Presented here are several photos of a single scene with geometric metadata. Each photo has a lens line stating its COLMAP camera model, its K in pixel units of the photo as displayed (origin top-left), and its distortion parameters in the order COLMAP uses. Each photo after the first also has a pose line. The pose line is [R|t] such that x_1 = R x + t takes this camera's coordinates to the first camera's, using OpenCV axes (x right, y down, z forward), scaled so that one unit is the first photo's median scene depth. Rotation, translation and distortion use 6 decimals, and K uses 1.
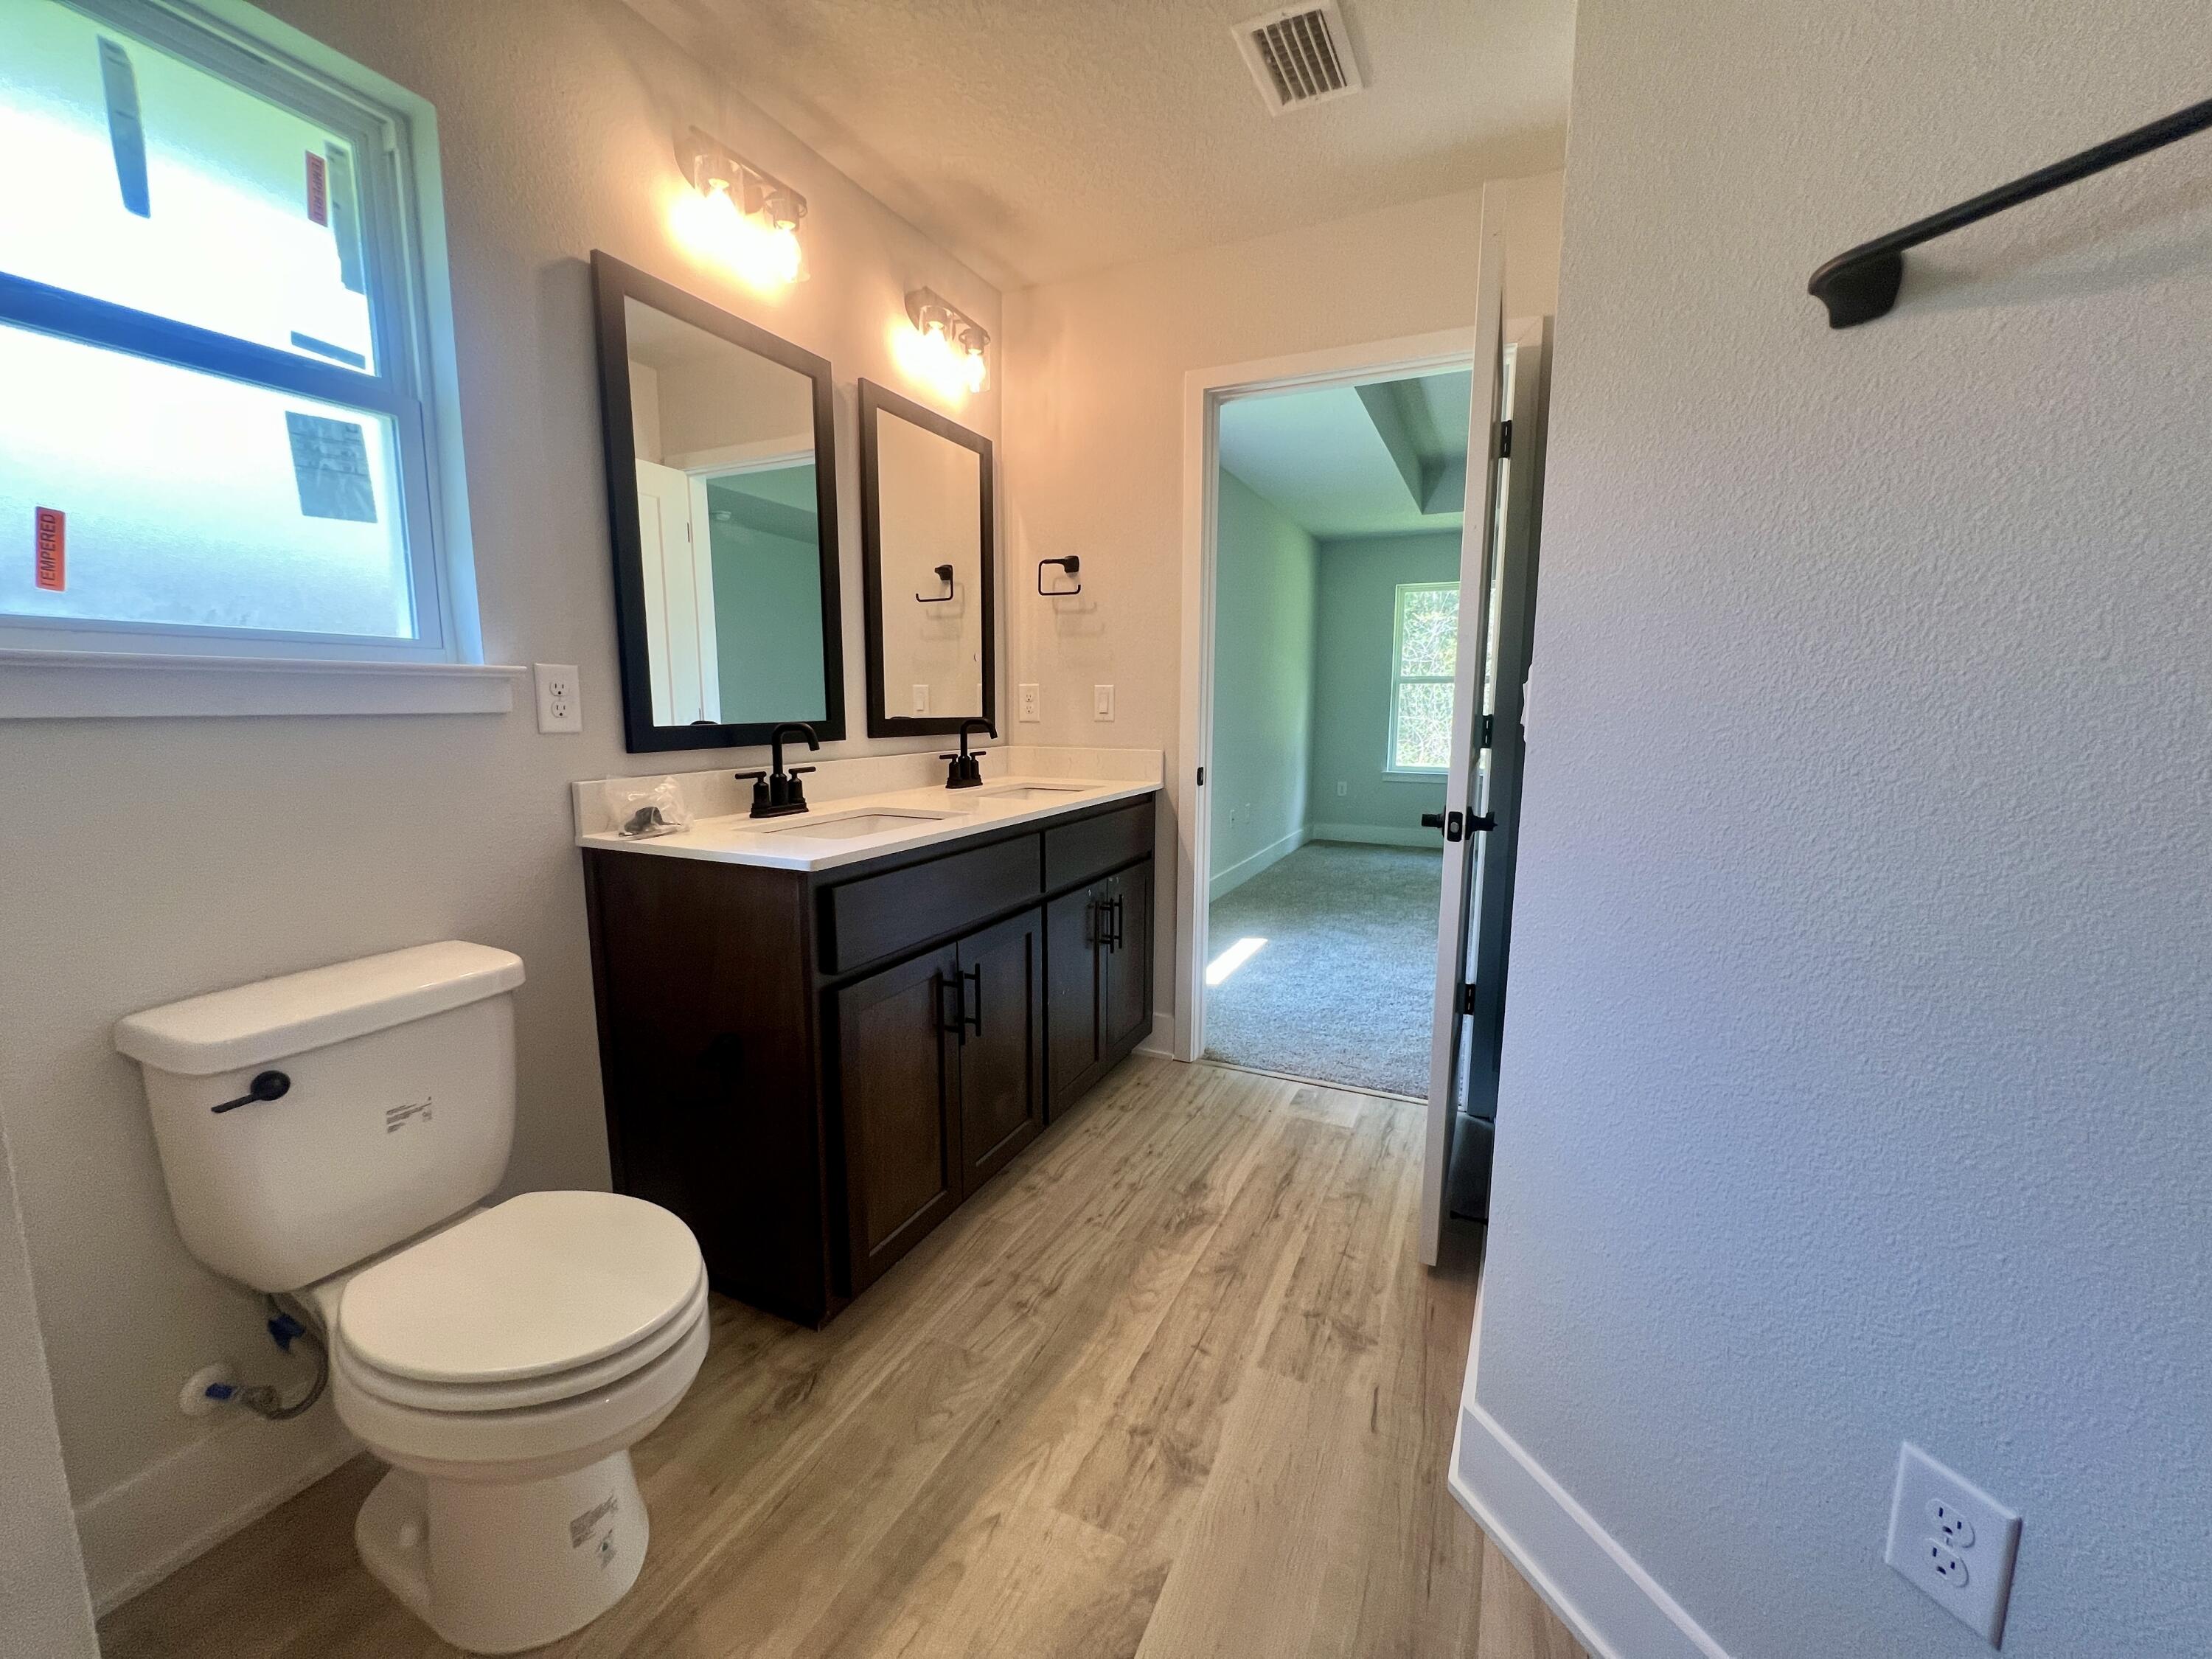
lens RADIAL K [[892.3, 0, 1106.0], [0, 892.3, 829.5], [0, 0, 1]] dist [-0.000030, 0.000030]
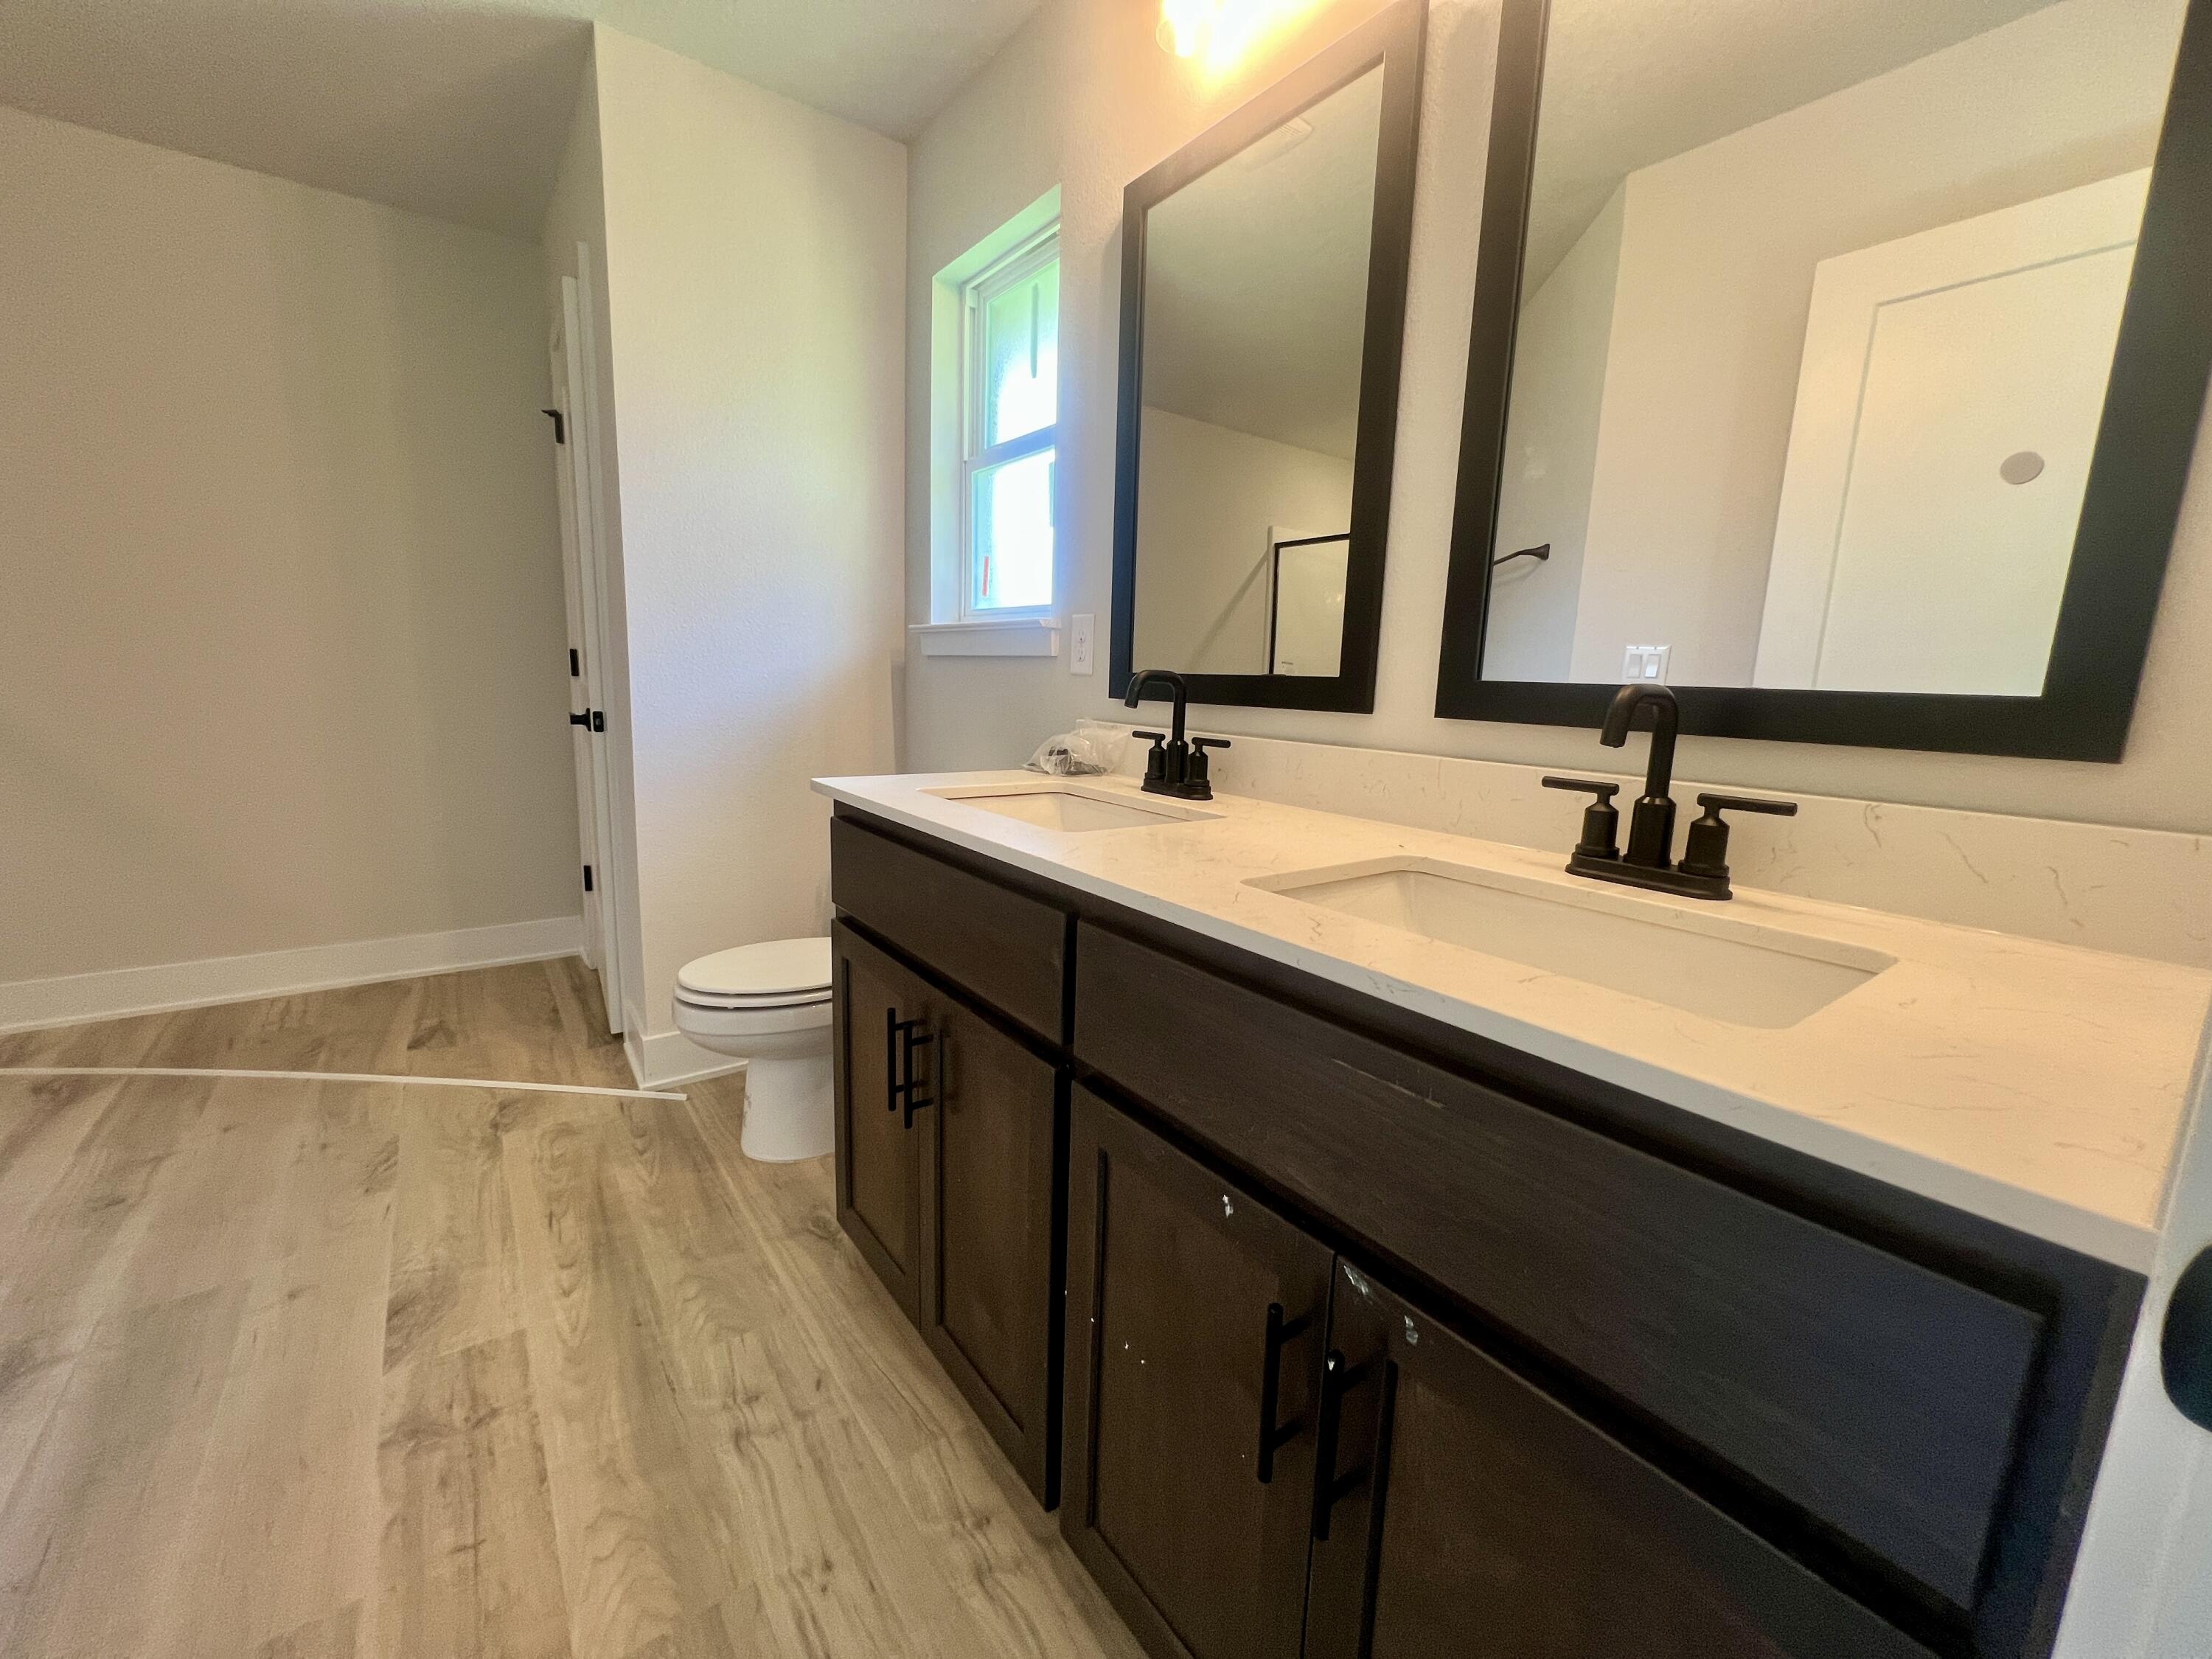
lens RADIAL K [[892.3, 0, 1106.0], [0, 892.3, 829.5], [0, 0, 1]] dist [-0.000030, 0.000030]
pose [[-0.479531, 0.133329, -0.867337, 0.372578], [-0.157318, 0.959316, 0.234446, -0.181832], [0.863308, 0.248872, -0.439046, 1.502023]]
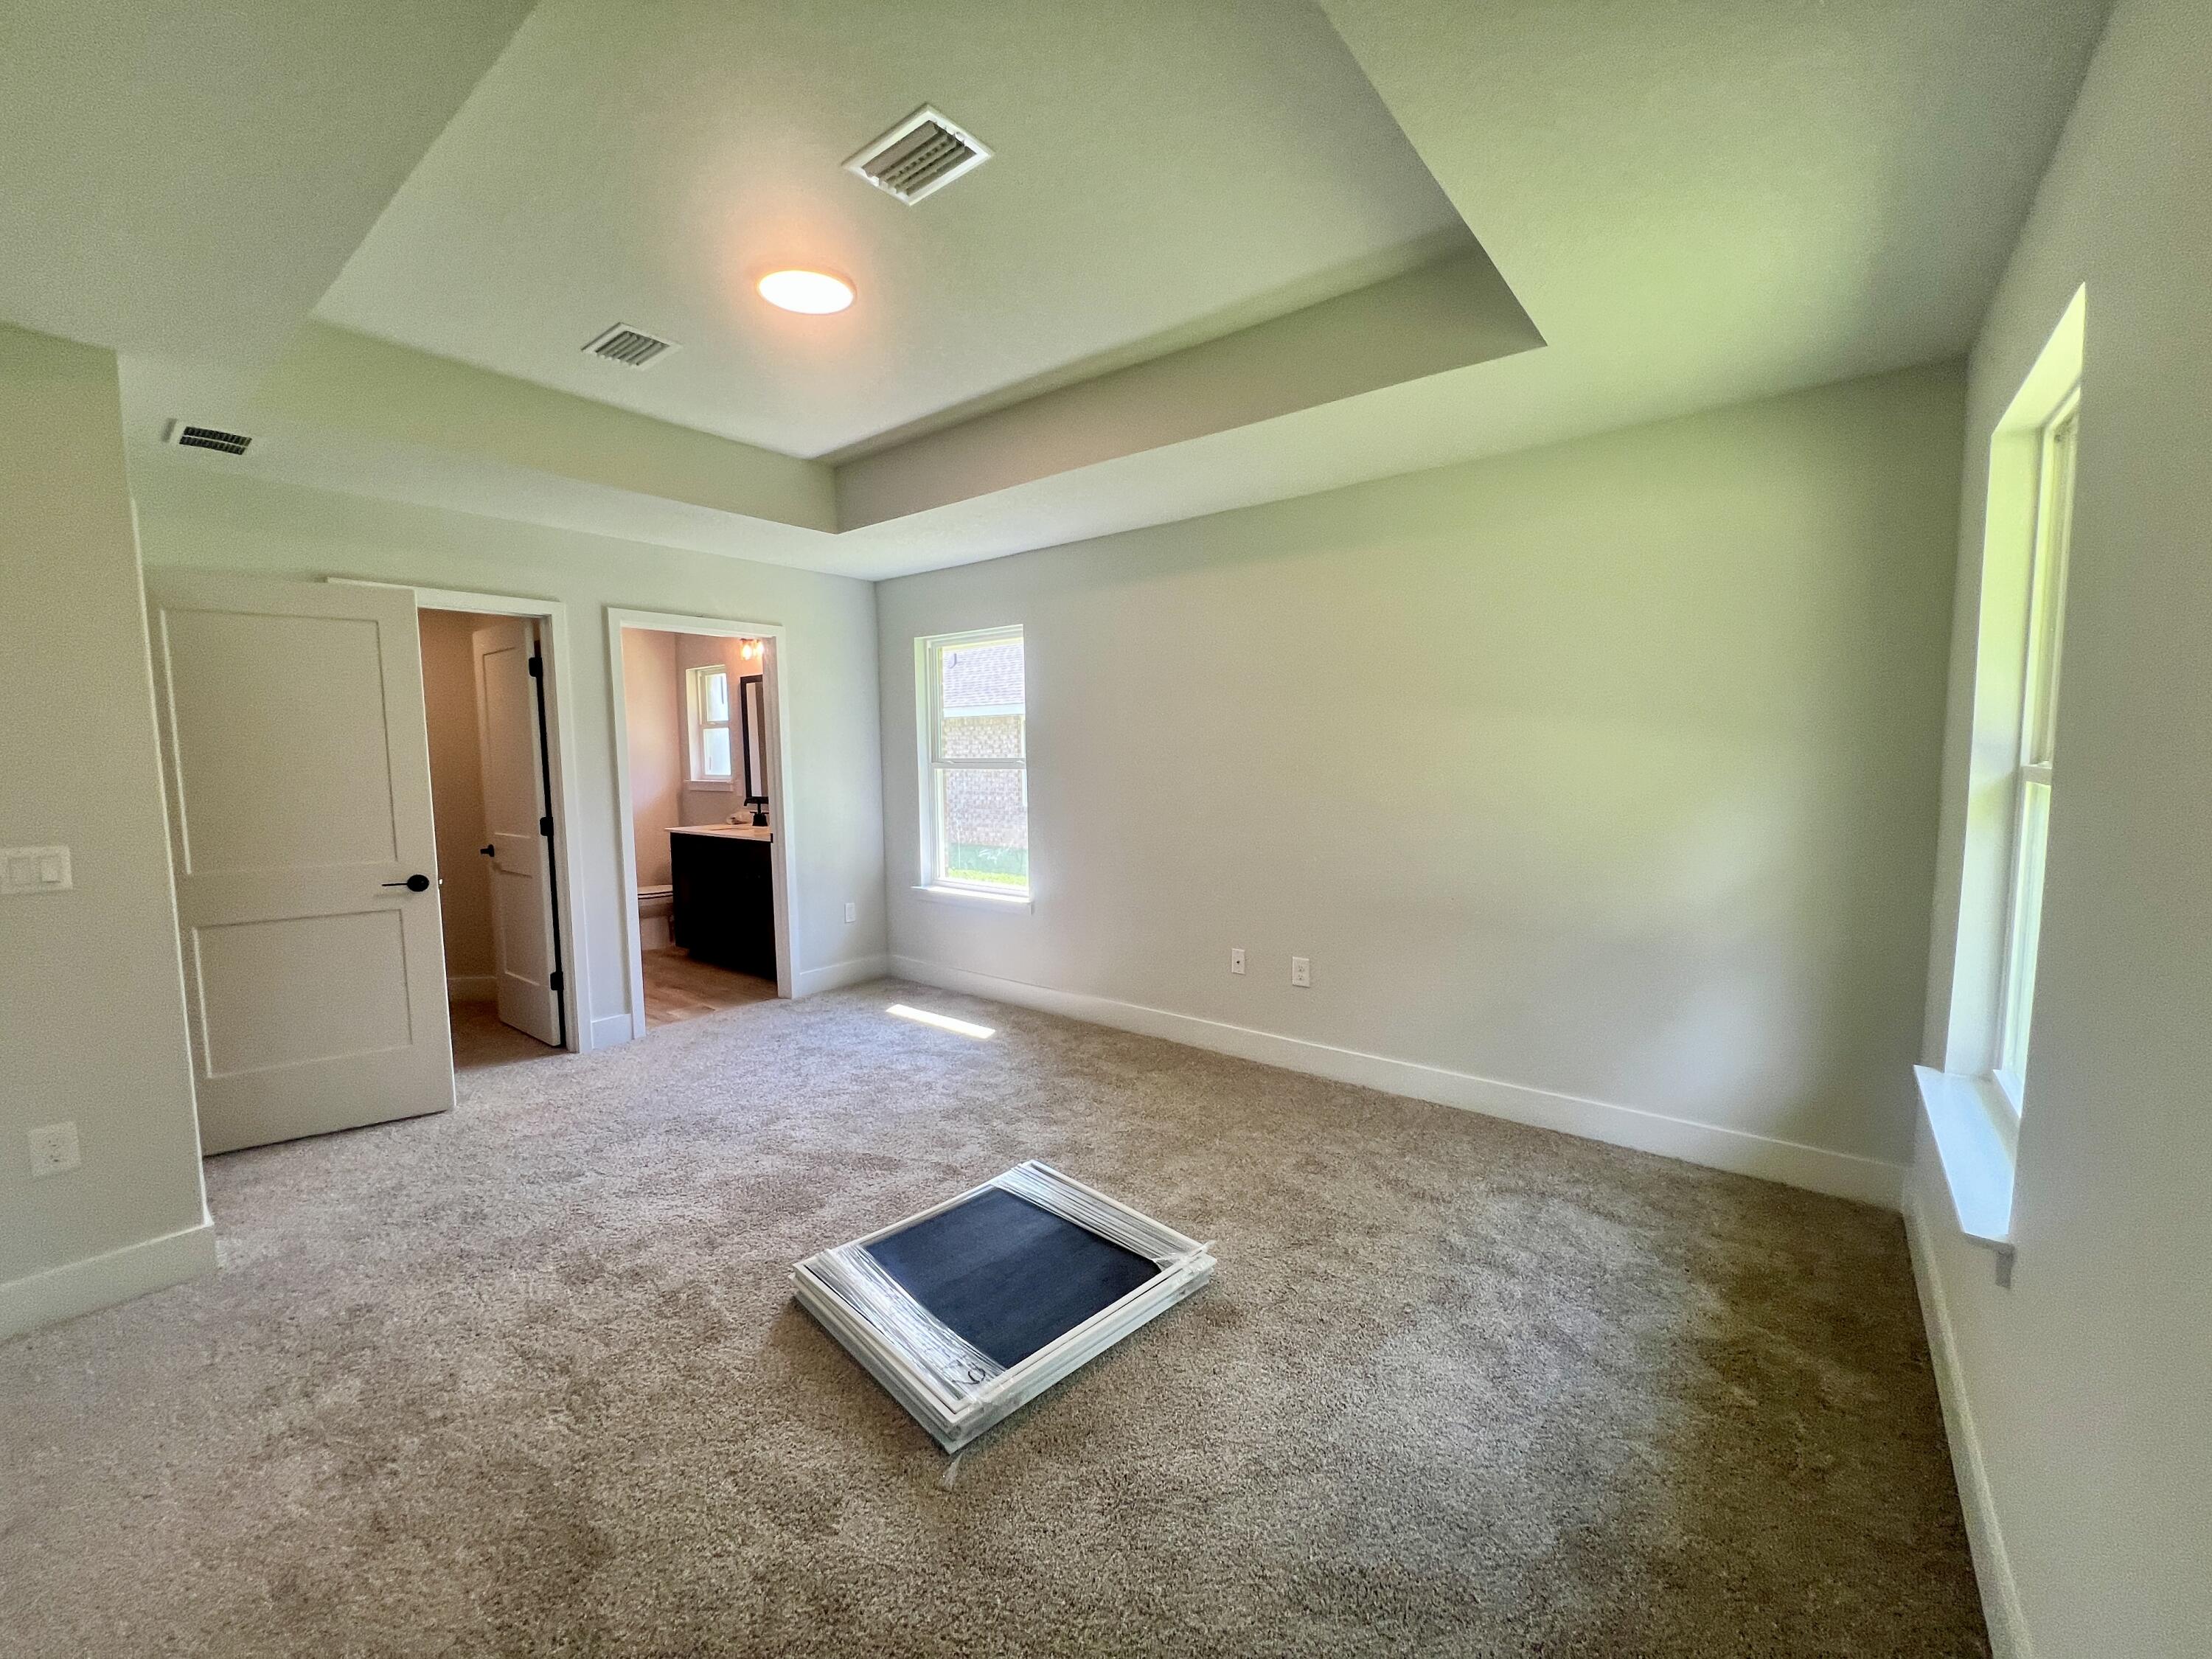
lens RADIAL K [[892.3, 0, 1106.0], [0, 892.3, 829.5], [0, 0, 1]] dist [-0.000030, 0.000030]
pose [[-0.233676, 0.078927, -0.969106, 2.765451], [-0.124656, 0.986043, 0.110364, -0.581779], [0.964291, 0.146594, -0.220576, 3.328621]]
